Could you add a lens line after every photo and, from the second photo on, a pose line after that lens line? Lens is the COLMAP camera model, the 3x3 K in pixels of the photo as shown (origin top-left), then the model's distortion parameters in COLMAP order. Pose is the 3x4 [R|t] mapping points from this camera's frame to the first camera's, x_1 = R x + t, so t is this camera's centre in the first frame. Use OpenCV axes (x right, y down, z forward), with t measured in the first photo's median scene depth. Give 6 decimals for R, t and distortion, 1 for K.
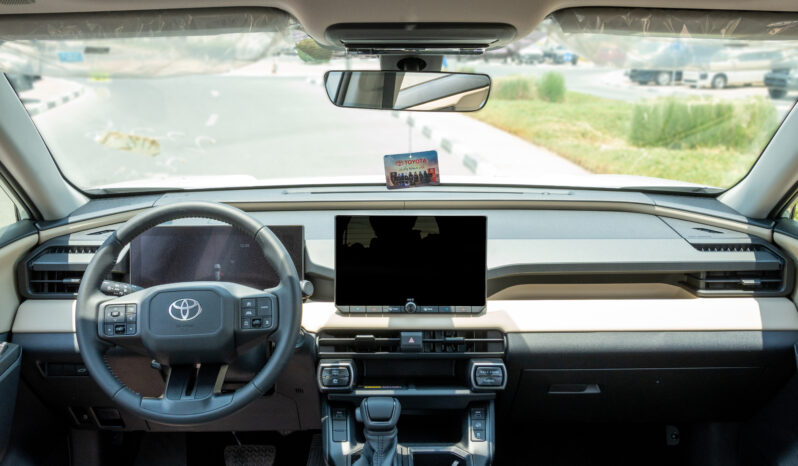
lens RADIAL K [[789.4, 0, 399.0], [0, 789.4, 233.0], [0, 0, 1]] dist [0.005740, 0.017649]
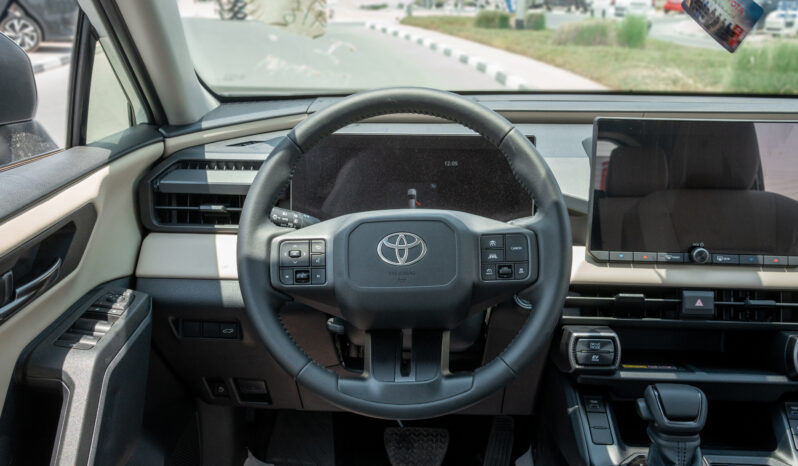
lens RADIAL K [[776.8, 0, 399.3], [0, 776.8, 270.2], [0, 0, 1]] dist [0.000830, 0.106382]
pose [[0.998487, 0.024651, -0.049144, -0.215600], [-0.019505, 0.994535, 0.102567, 0.042707], [0.051403, -0.101453, 0.993511, 0.311364]]
